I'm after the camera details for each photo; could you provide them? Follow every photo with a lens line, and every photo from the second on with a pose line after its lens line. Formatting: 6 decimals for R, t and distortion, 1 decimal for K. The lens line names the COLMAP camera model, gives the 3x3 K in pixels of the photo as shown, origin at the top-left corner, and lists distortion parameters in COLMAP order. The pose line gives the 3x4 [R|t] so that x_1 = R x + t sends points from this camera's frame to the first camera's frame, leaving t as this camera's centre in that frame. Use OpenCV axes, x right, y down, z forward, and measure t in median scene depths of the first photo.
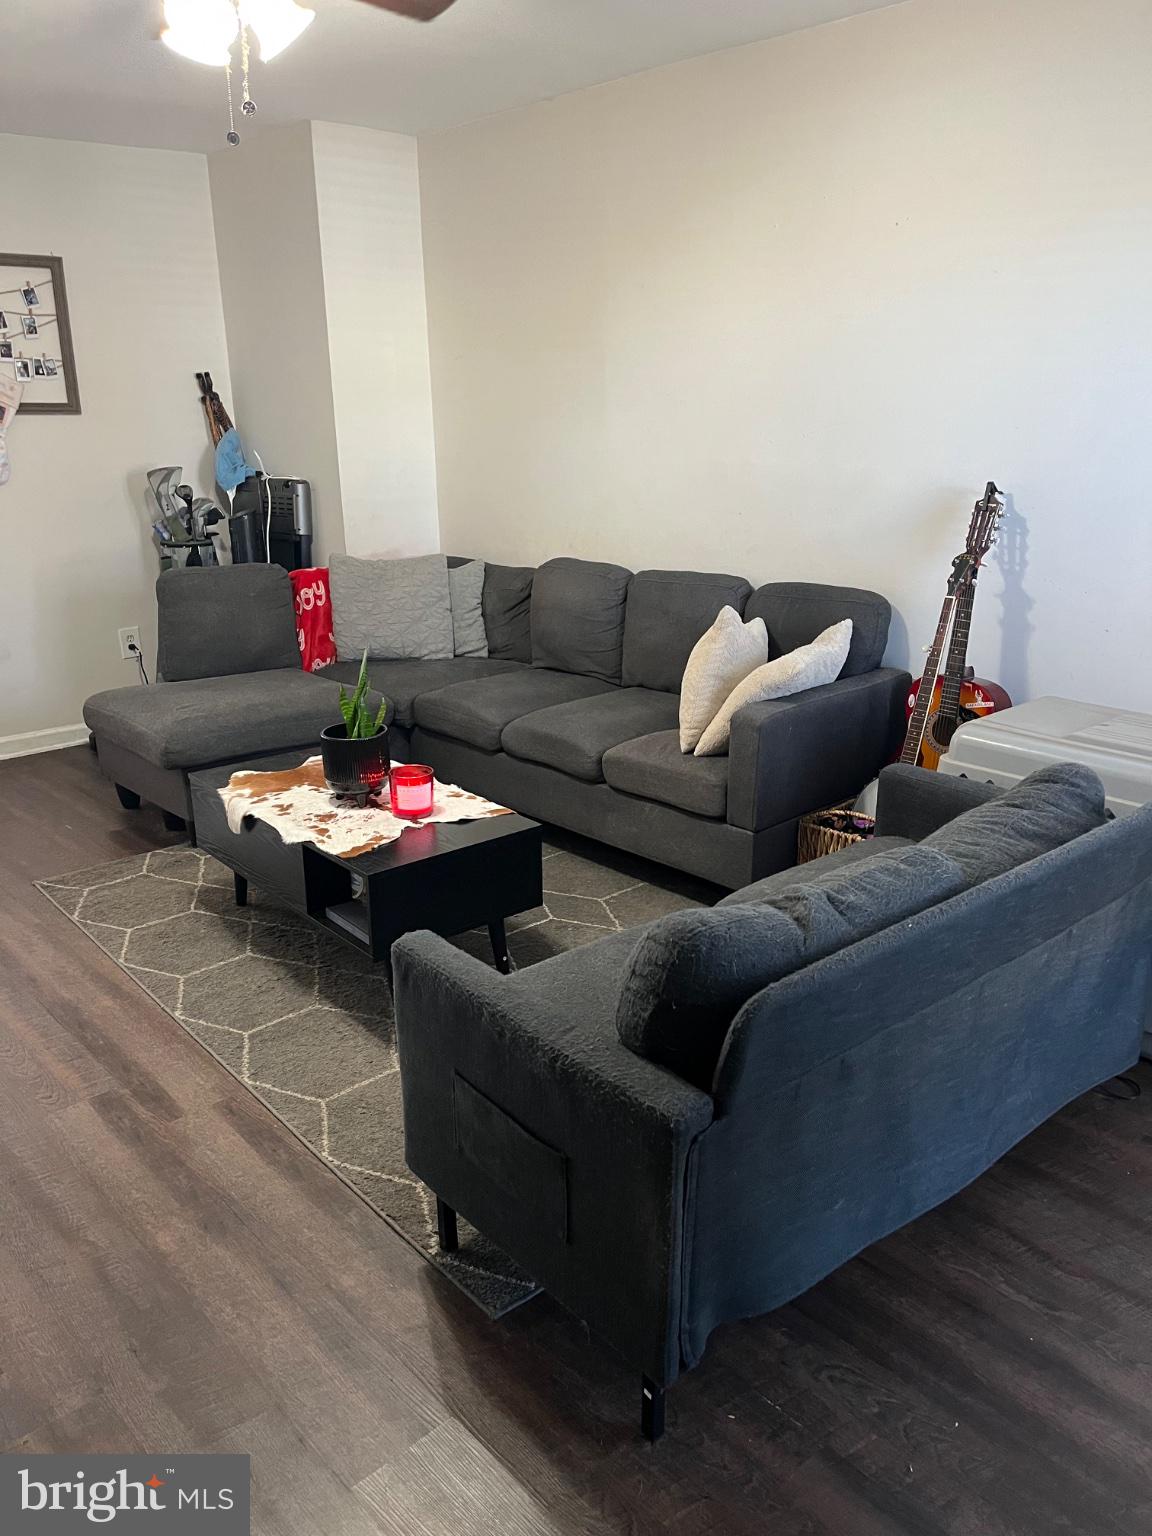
lens RADIAL K [[1189.1, 0, 575.7], [0, 1189.1, 767.2], [0, 0, 1]] dist [0.066822, -0.081640]
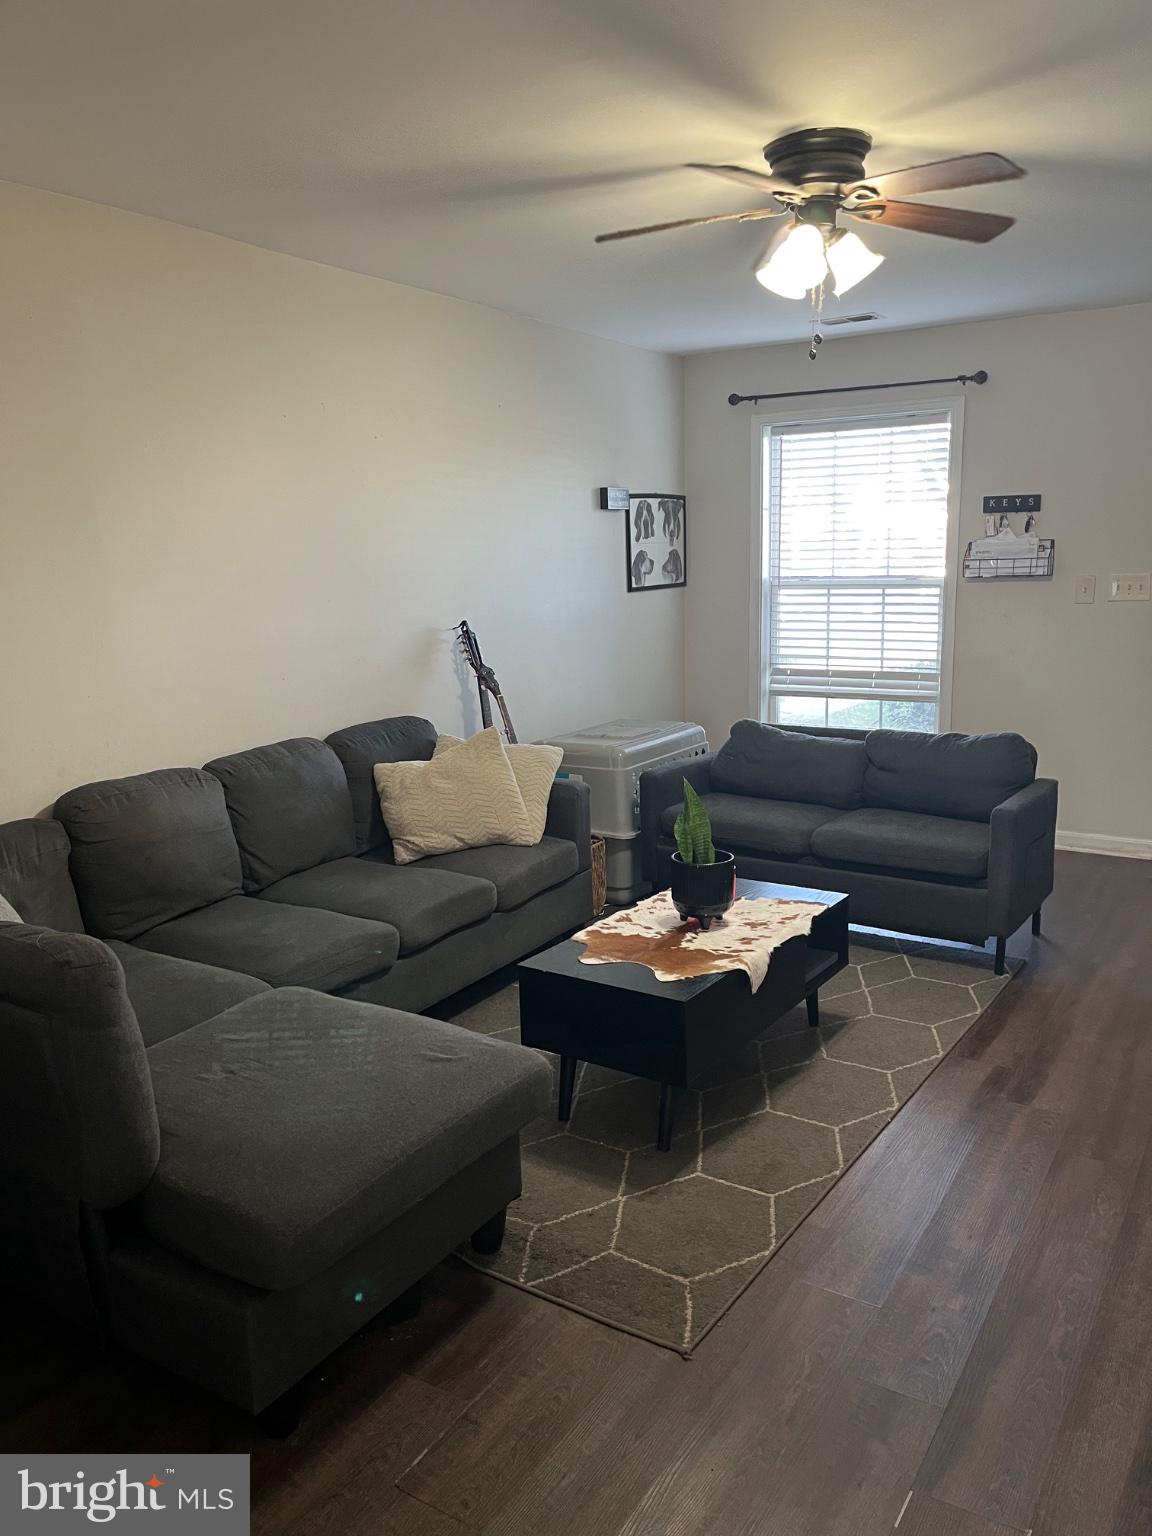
lens RADIAL K [[1189.1, 0, 577.3], [0, 1189.1, 769.6], [0, 0, 1]] dist [0.066822, -0.081640]
pose [[-0.282615, -0.150862, 0.947296, -1.211632], [0.306864, 0.921439, 0.238294, -0.411533], [-0.908825, 0.358037, -0.214119, 1.365442]]
